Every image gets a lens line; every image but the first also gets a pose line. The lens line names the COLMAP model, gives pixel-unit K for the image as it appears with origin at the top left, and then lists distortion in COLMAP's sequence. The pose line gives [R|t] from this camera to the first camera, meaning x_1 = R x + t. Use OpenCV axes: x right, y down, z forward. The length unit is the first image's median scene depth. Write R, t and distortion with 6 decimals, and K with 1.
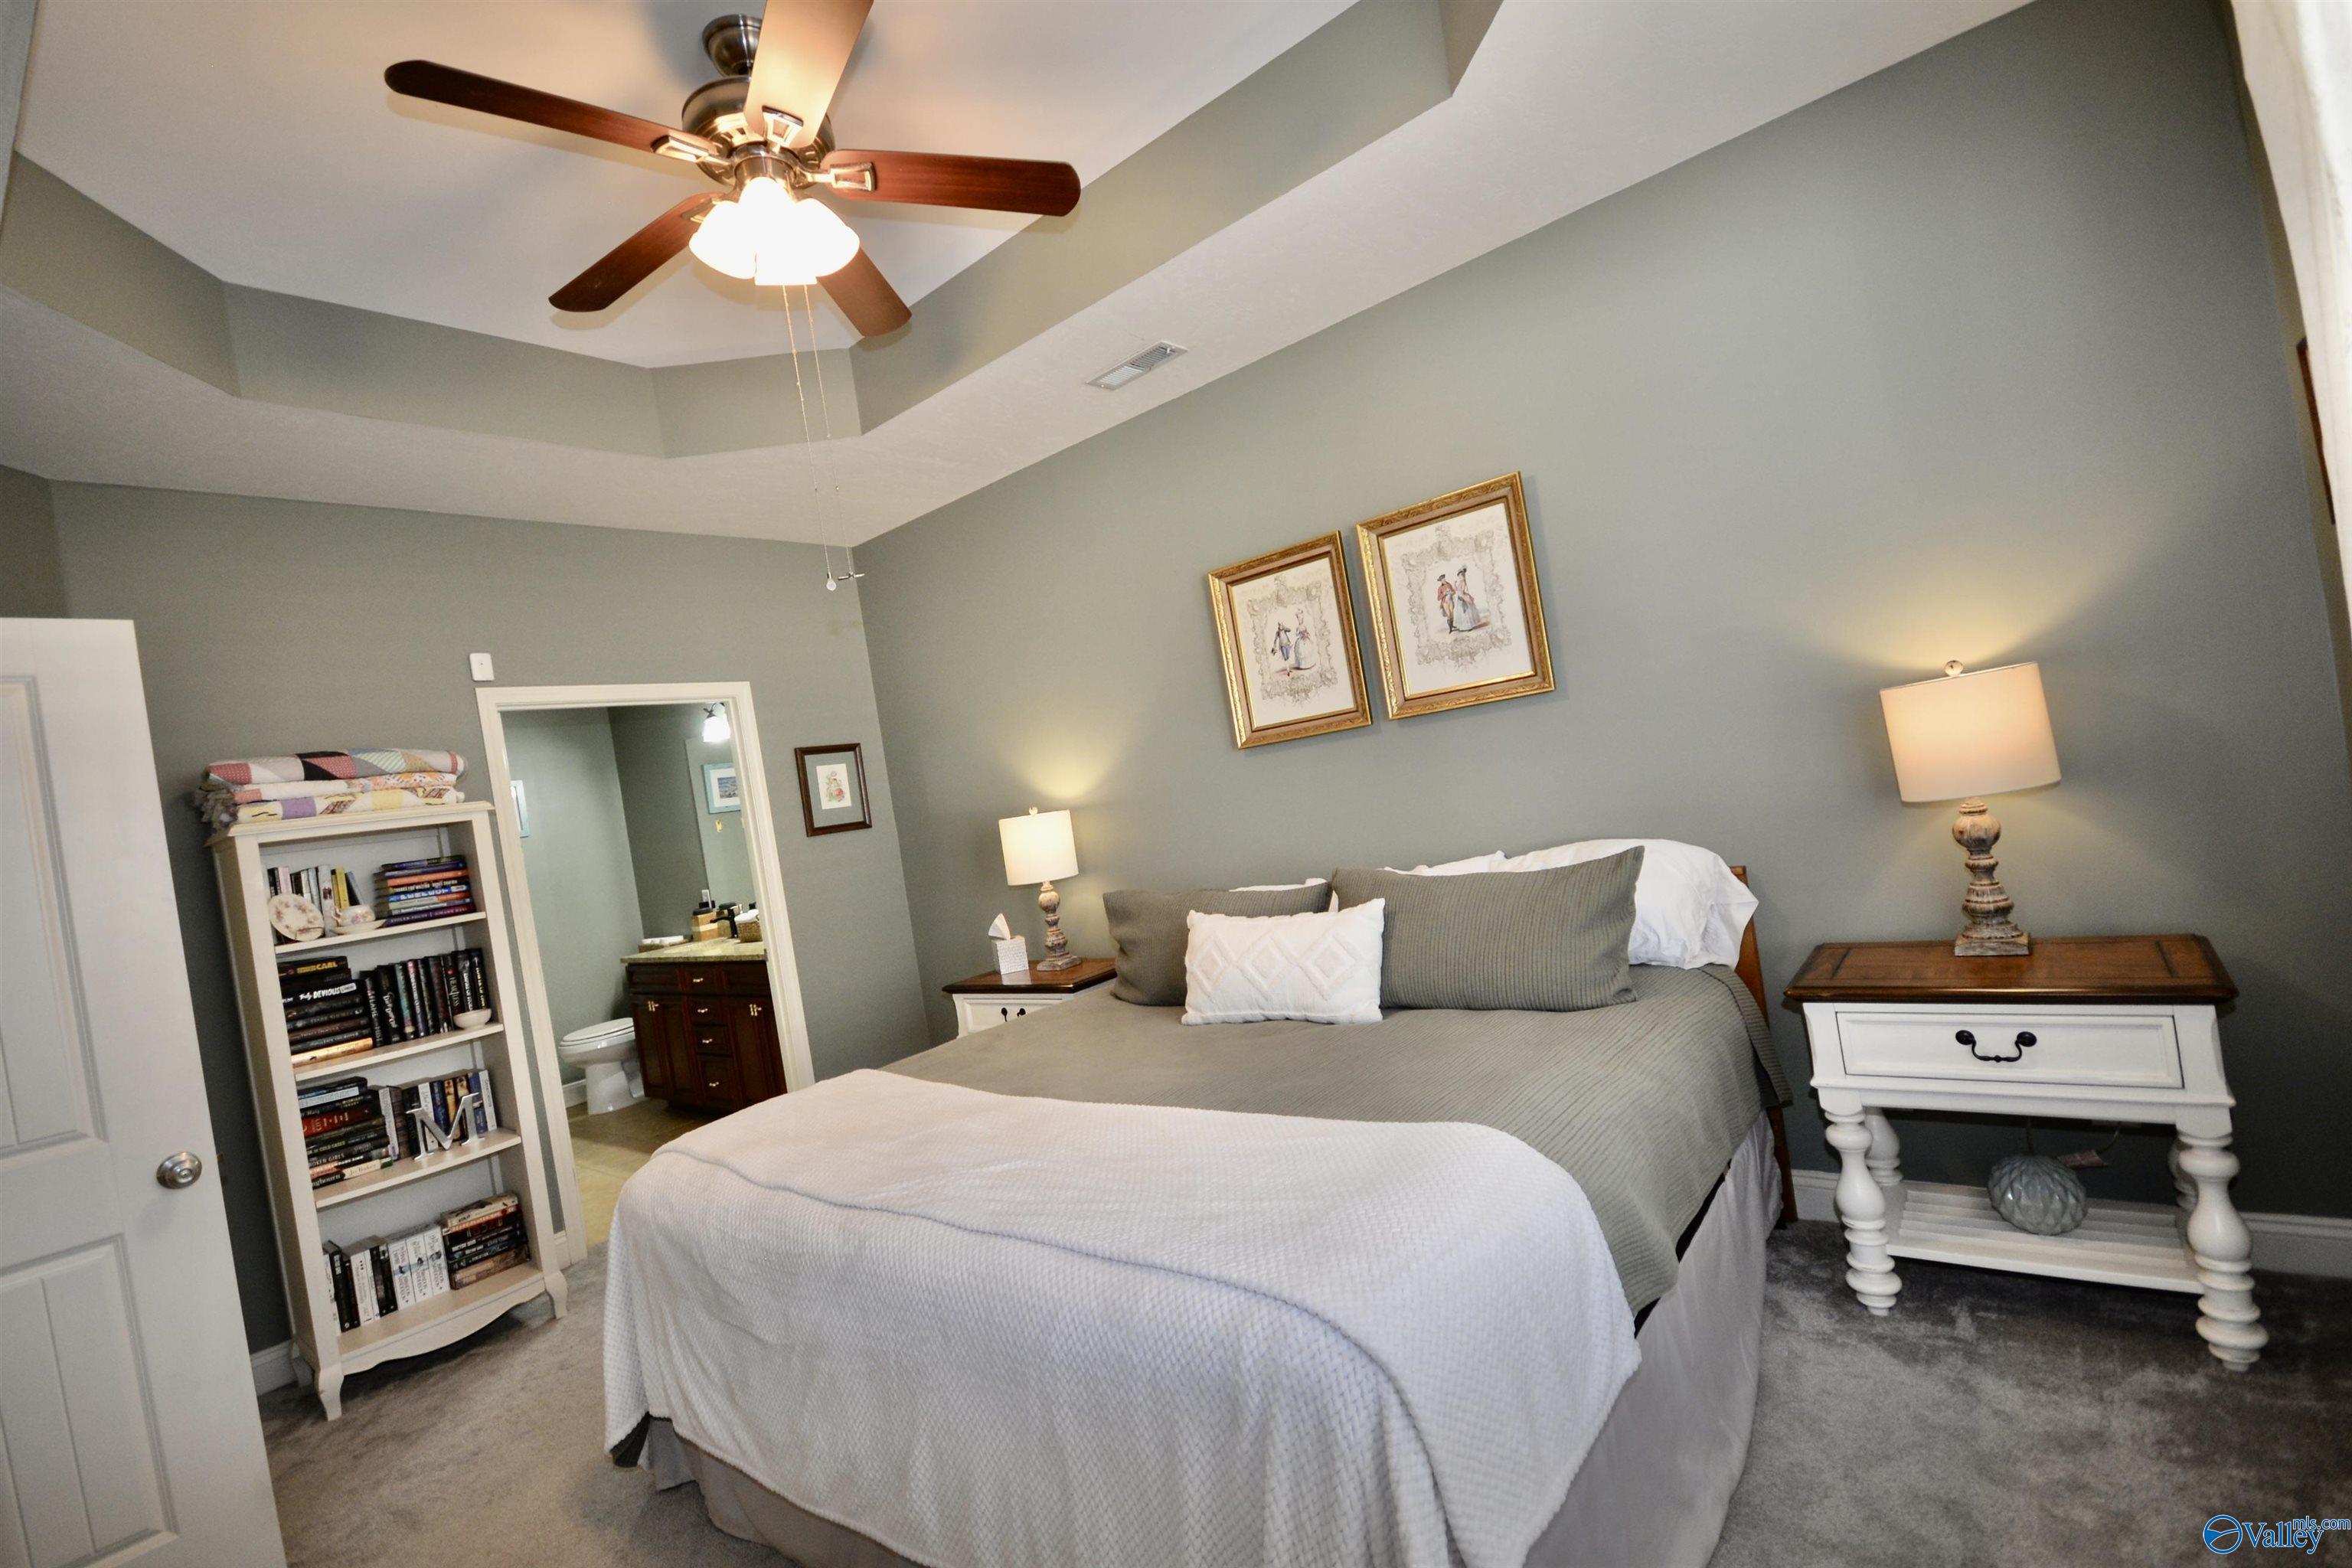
lens RADIAL K [[1059.3, 0, 1182.7], [0, 1059.3, 784.7], [0, 0, 1]] dist [0.018727, 0.000095]
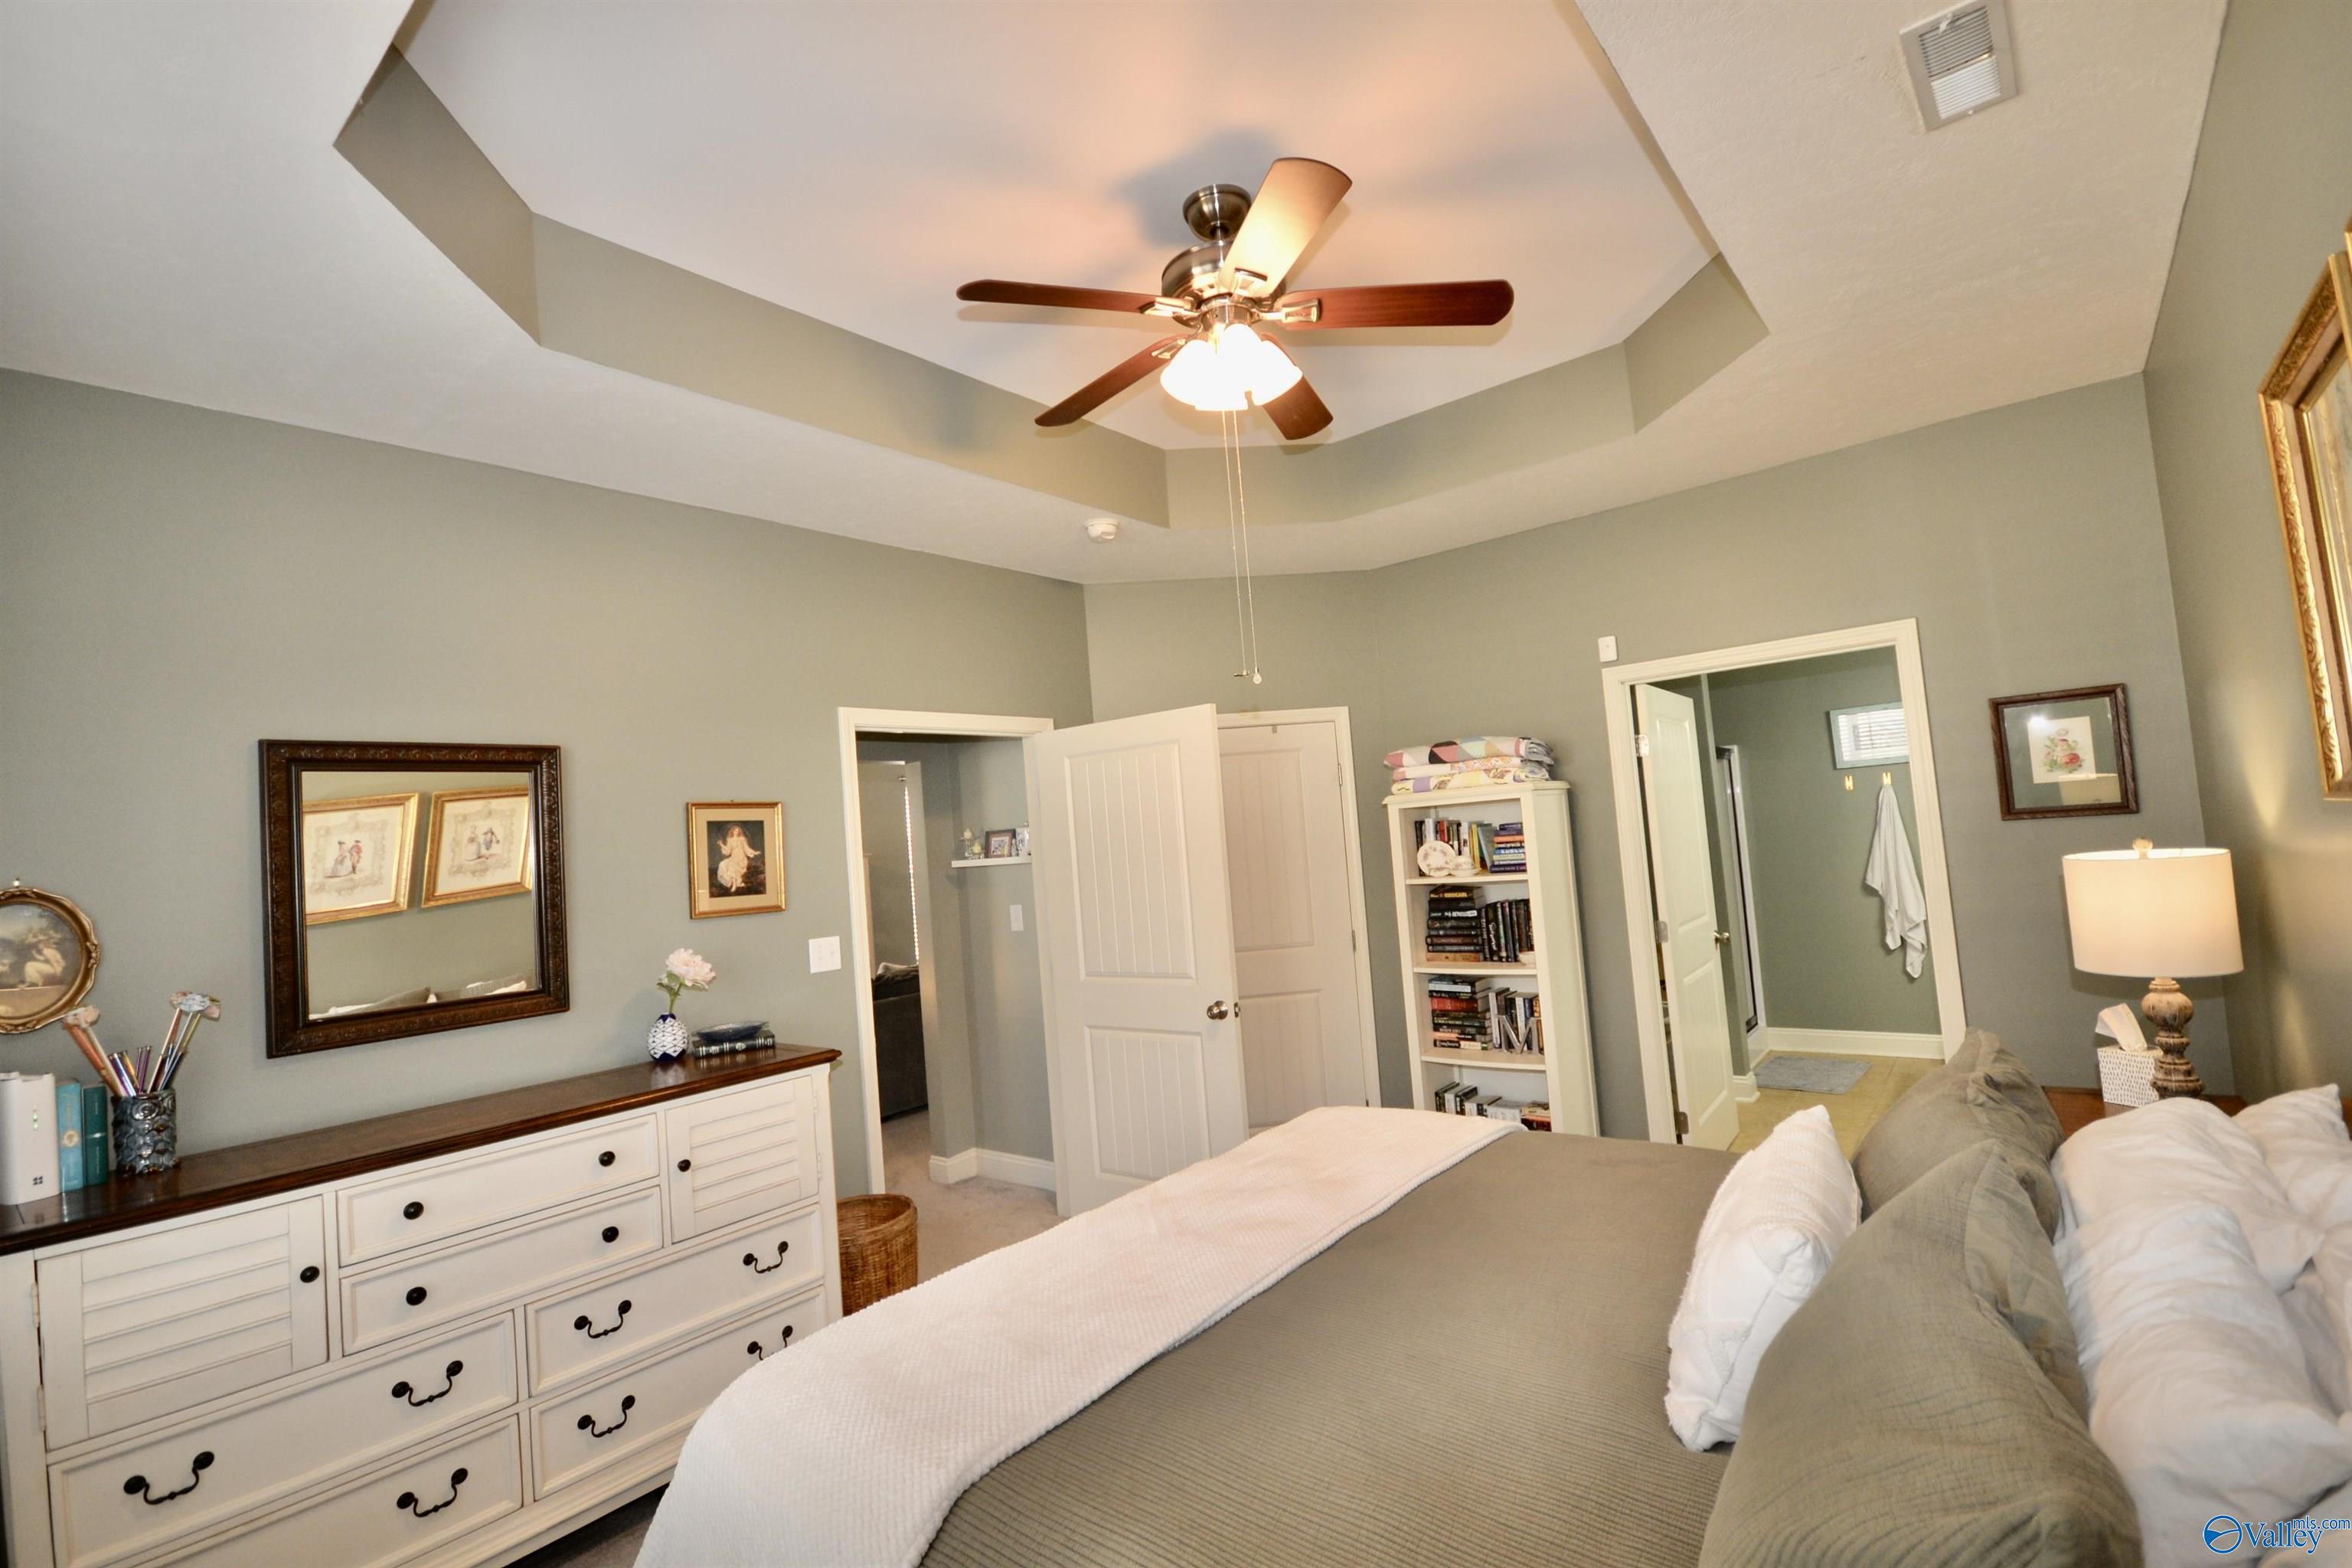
lens RADIAL K [[1062.7, 0, 1185.0], [0, 1062.7, 833.4], [0, 0, 1]] dist [0.000511, -0.000081]
pose [[0.037959, 0.144002, -0.988849, 0.522903], [0.072498, 0.986558, 0.146451, -0.133965], [0.996646, -0.077249, 0.027009, 0.608030]]
